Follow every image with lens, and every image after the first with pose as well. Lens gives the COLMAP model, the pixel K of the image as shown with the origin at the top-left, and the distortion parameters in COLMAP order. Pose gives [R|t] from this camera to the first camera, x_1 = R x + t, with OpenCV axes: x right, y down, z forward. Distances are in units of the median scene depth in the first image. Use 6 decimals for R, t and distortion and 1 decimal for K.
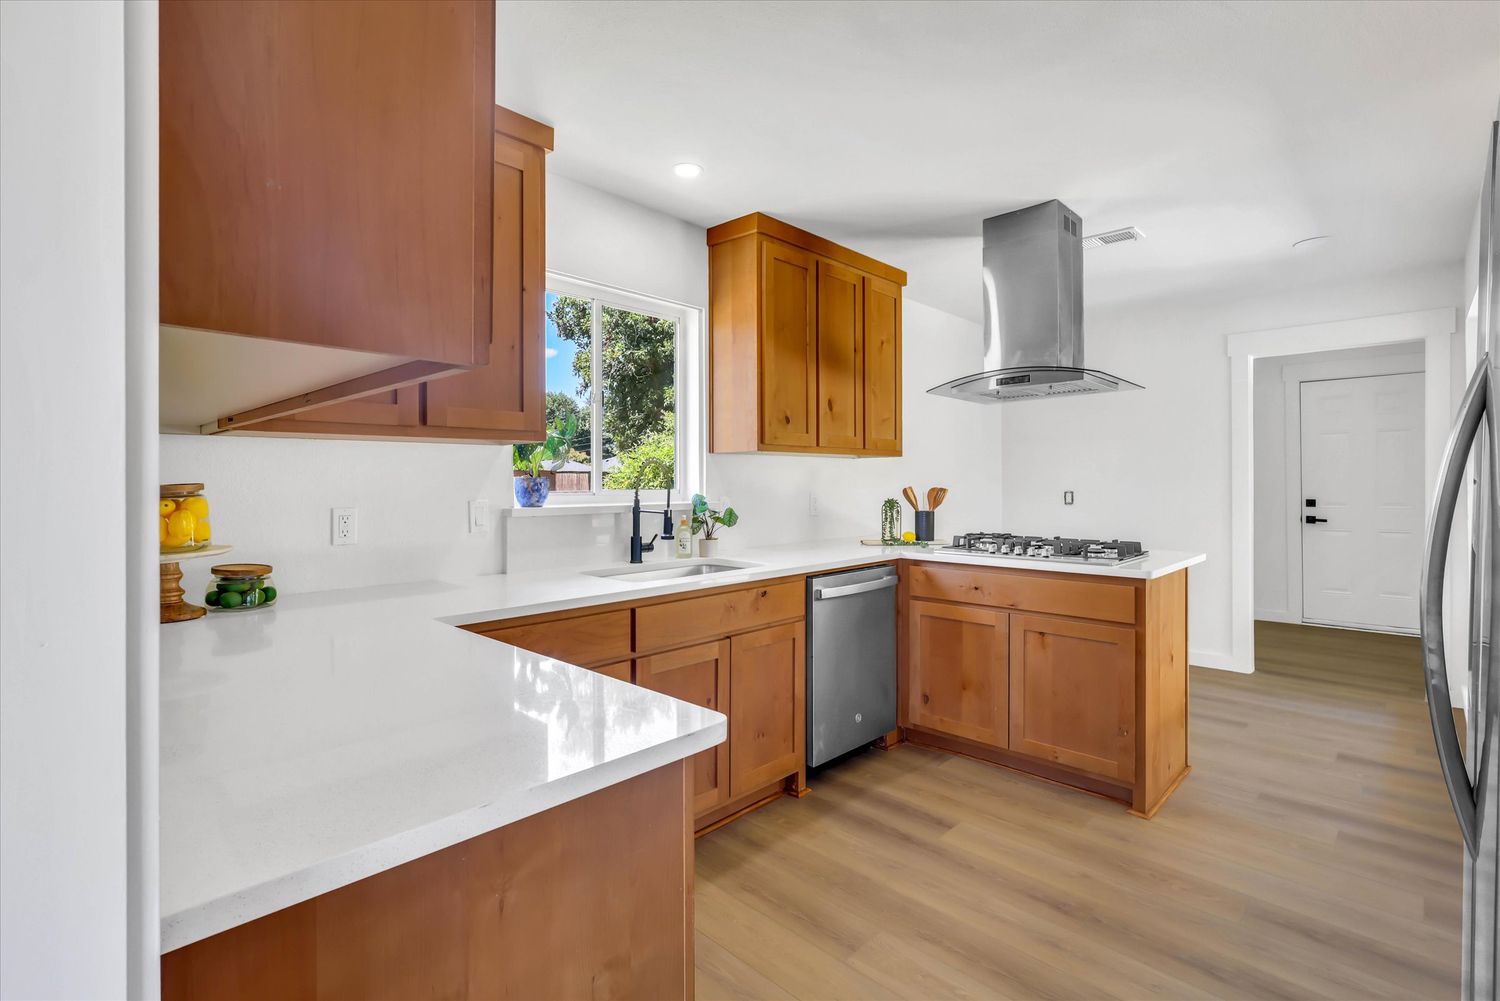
lens RADIAL K [[693.0, 0, 758.5], [0, 693.0, 490.6], [0, 0, 1]] dist [-0.004976, -0.000434]
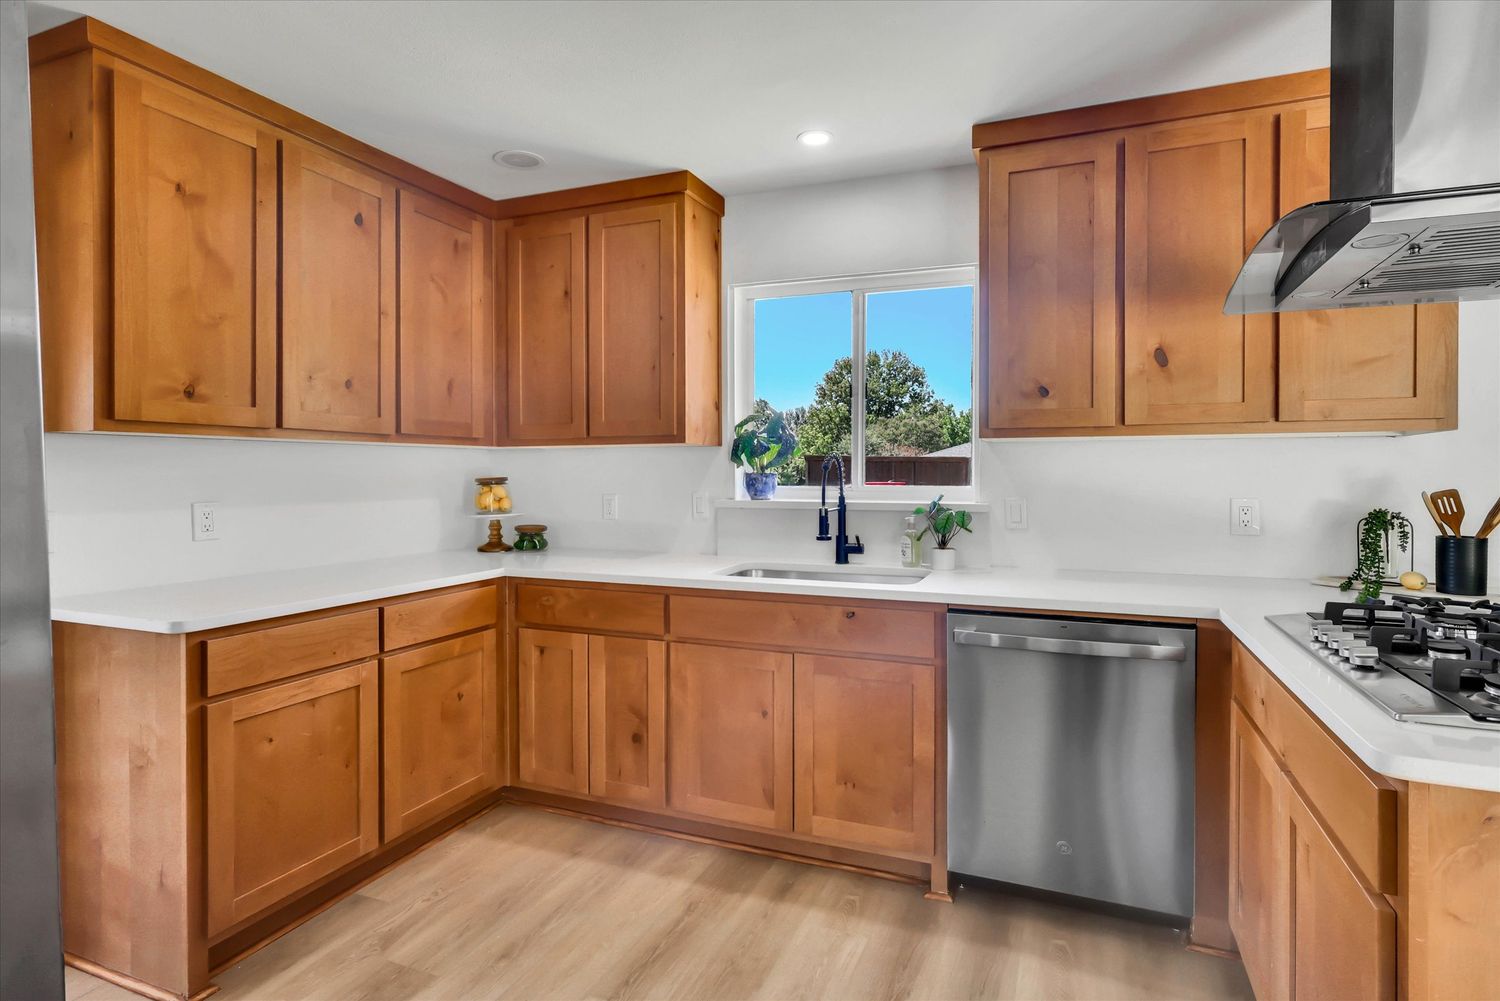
lens RADIAL K [[693.0, 0, 763.6], [0, 693.0, 490.8], [0, 0, 1]] dist [-0.004976, -0.000434]
pose [[0.412383, 0.015704, -0.910875, 0.645006], [-0.019005, 0.999782, 0.008633, -0.001203], [0.910812, 0.013751, 0.412591, 0.510079]]
